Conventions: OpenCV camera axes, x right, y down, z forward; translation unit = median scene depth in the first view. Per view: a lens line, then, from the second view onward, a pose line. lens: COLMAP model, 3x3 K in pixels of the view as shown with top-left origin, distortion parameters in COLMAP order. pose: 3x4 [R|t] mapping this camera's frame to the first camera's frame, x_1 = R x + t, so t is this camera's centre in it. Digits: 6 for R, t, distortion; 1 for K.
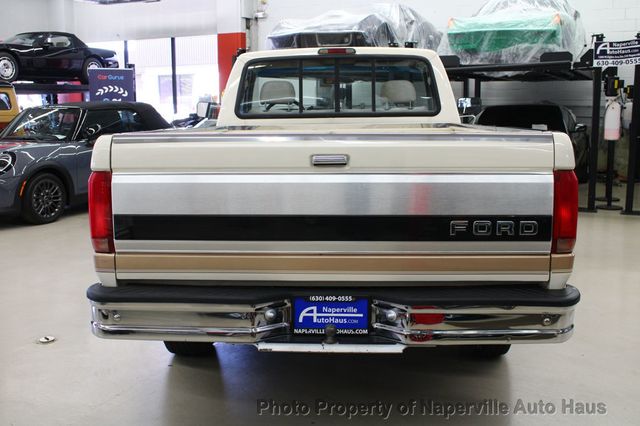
lens RADIAL K [[714.8, 0, 321.1], [0, 714.8, 219.0], [0, 0, 1]] dist [-0.049138, 0.022029]
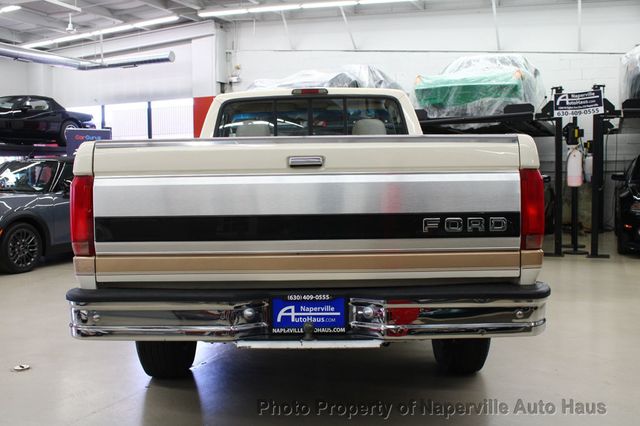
lens RADIAL K [[706.3, 0, 320.0], [0, 706.3, 213.0], [0, 0, 1]] dist [-0.059528, 0.024498]
pose [[0.999269, -0.009720, 0.036975, -0.003318], [0.013582, 0.994307, -0.105679, 0.054726], [-0.035737, 0.106104, 0.993713, -0.006926]]
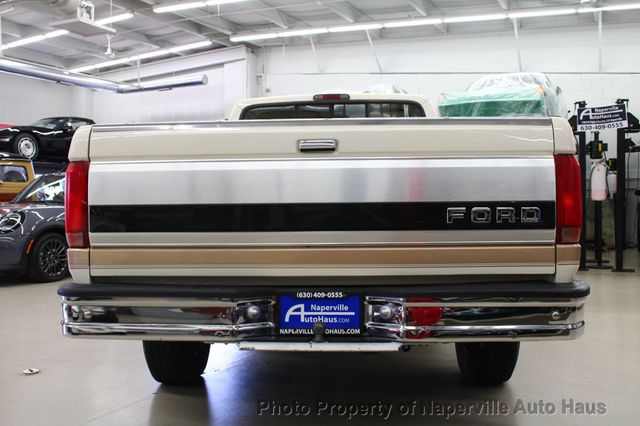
lens RADIAL K [[667.7, 0, 320.0], [0, 667.7, 213.0], [0, 0, 1]] dist [-0.069092, 0.026939]
pose [[0.999975, -0.004387, -0.005550, 0.010736], [0.003575, 0.990319, -0.138763, 0.070180], [0.006105, 0.138740, 0.990310, 0.073511]]
